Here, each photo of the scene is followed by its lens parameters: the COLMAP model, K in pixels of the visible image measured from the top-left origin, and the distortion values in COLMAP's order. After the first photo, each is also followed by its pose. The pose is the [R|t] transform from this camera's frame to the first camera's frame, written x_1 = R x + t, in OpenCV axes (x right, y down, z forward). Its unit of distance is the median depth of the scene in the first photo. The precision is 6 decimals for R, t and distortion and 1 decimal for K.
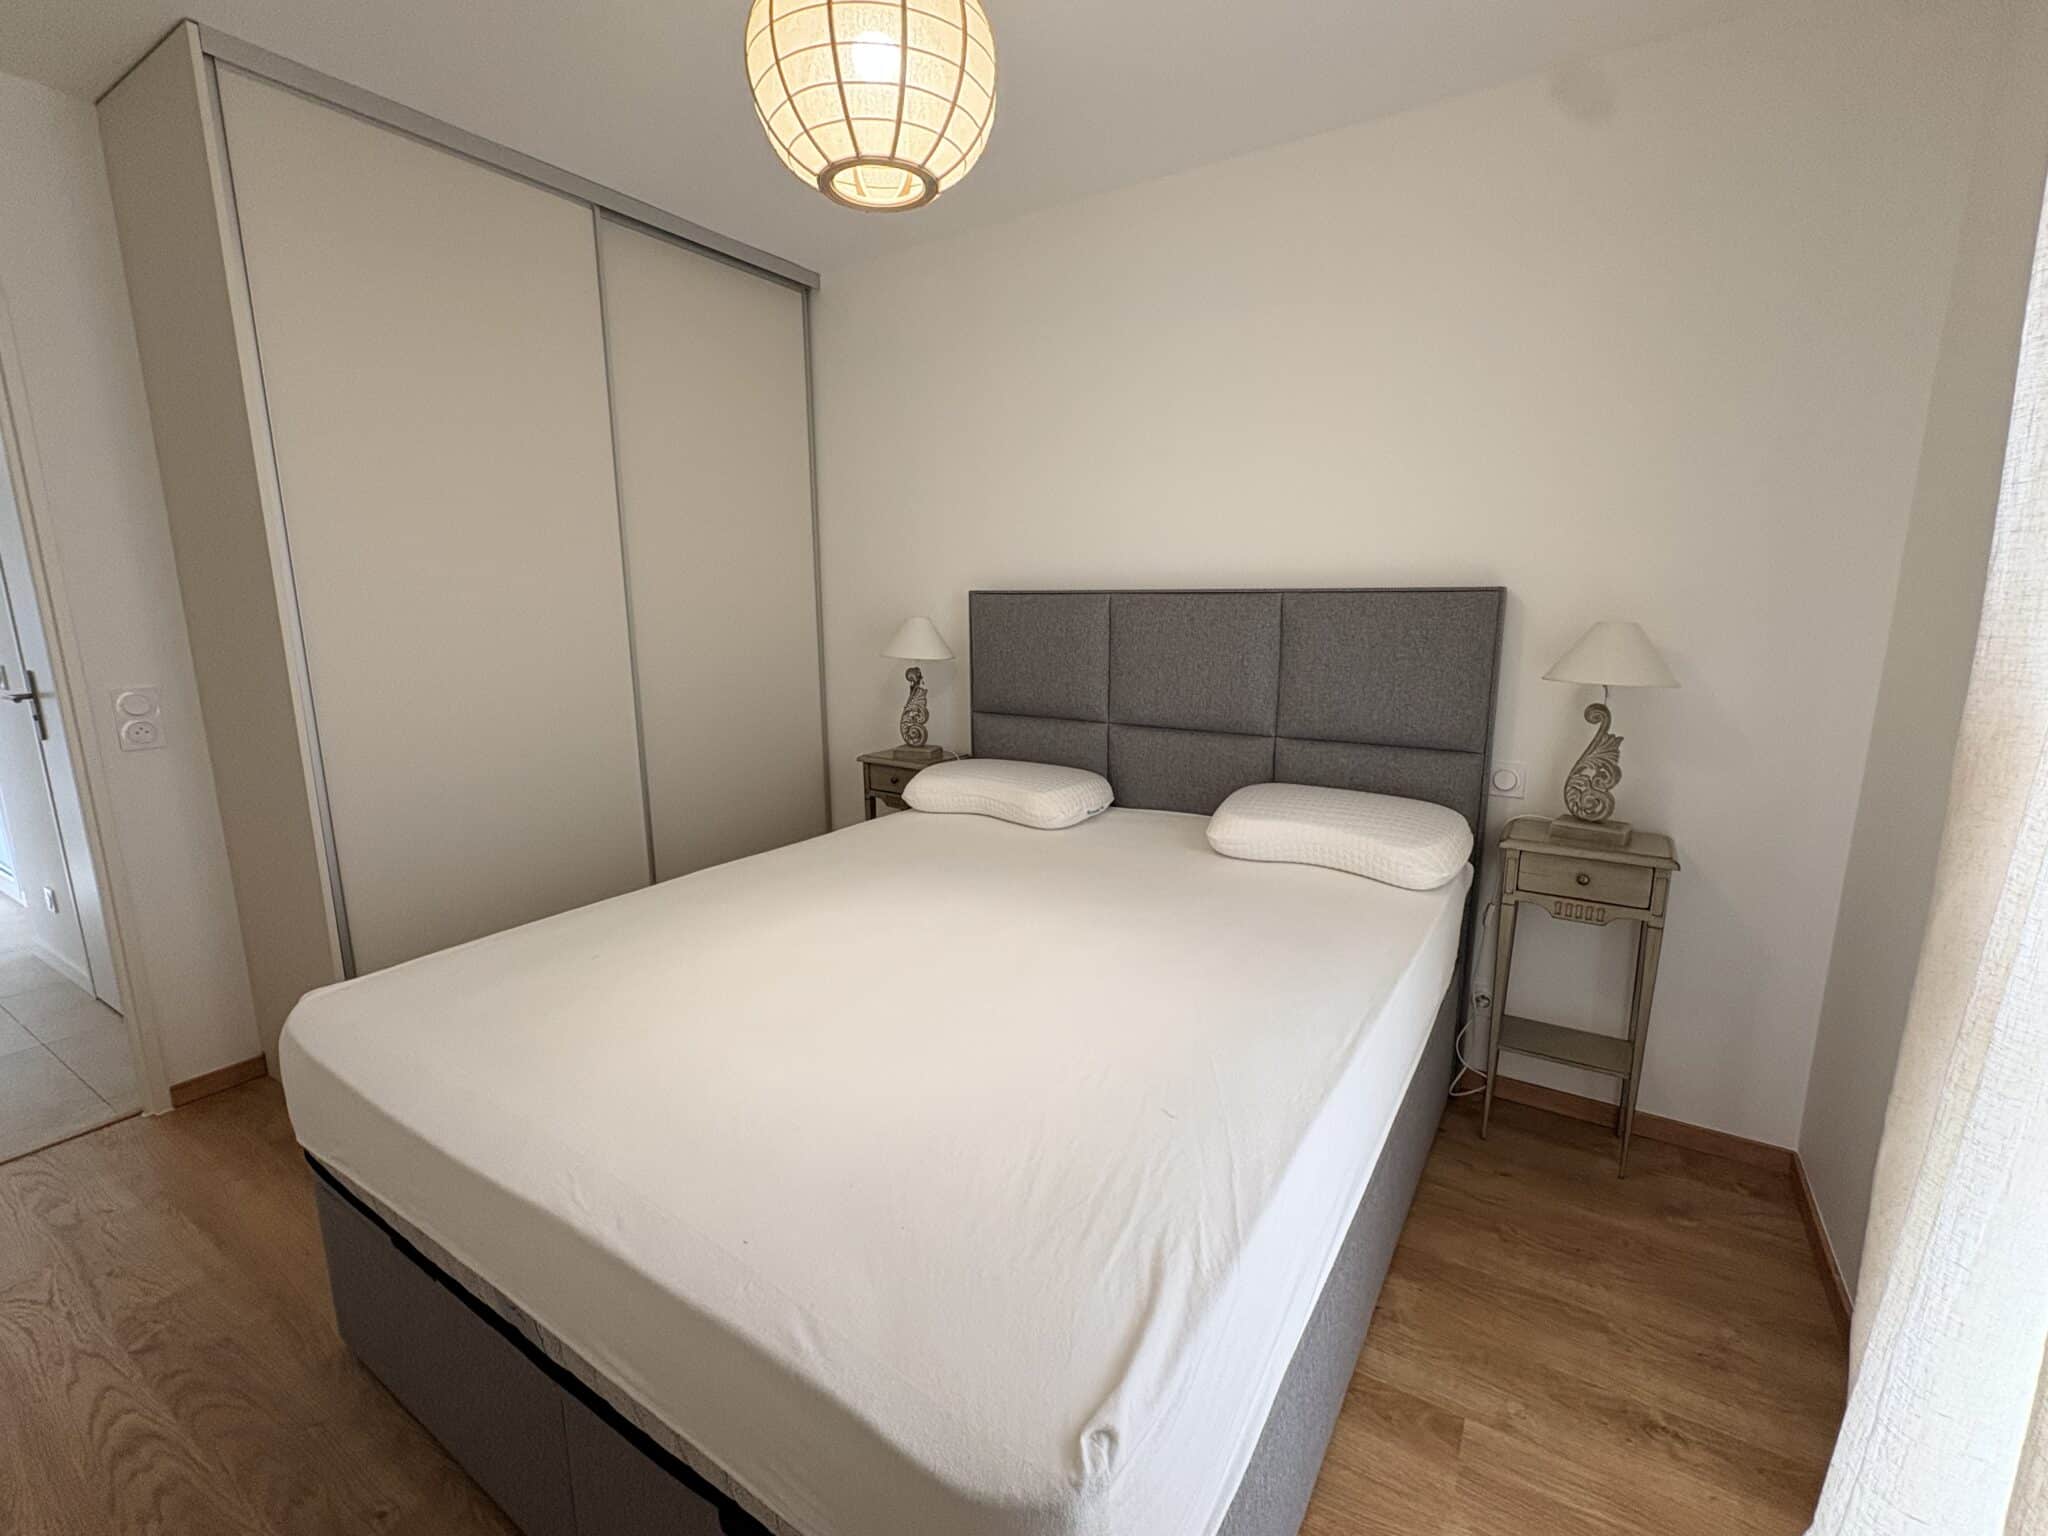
lens RADIAL K [[896.1, 0, 1024.0], [0, 896.1, 768.0], [0, 0, 1]] dist [0.000584, -0.000089]
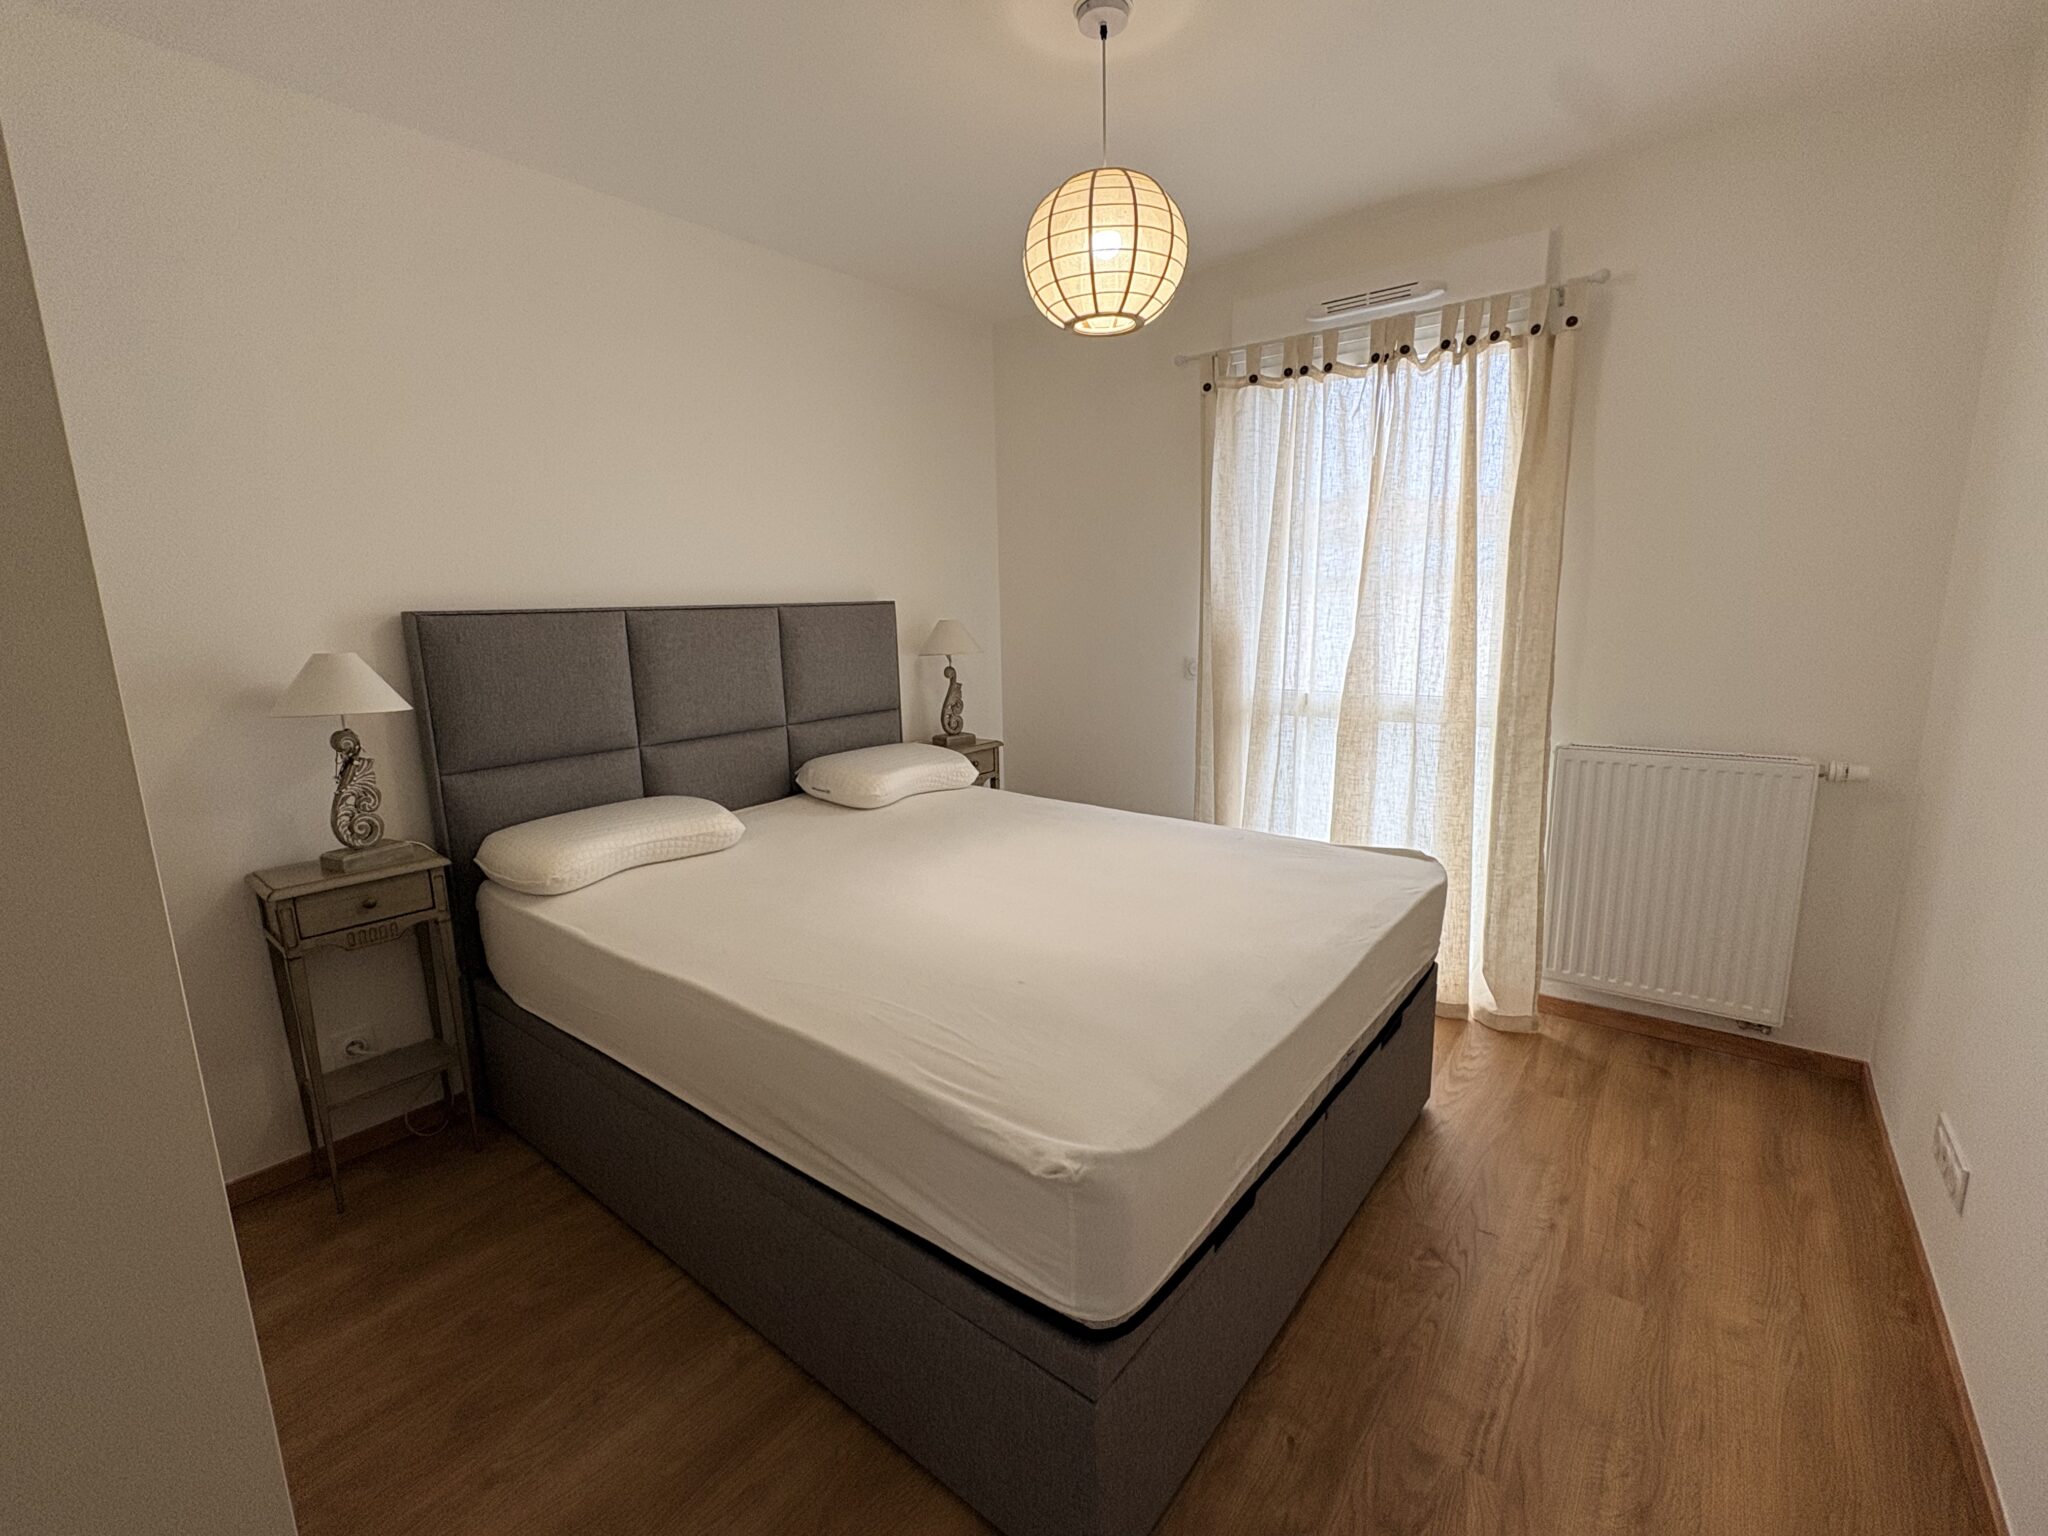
lens RADIAL K [[870.6, 0, 1024.0], [0, 870.6, 768.0], [0, 0, 1]] dist [-0.001661, -0.000183]
pose [[0.082957, -0.186461, 0.978954, -0.850900], [0.206738, 0.964189, 0.166129, -0.106601], [-0.974873, 0.188605, 0.118535, 0.542267]]
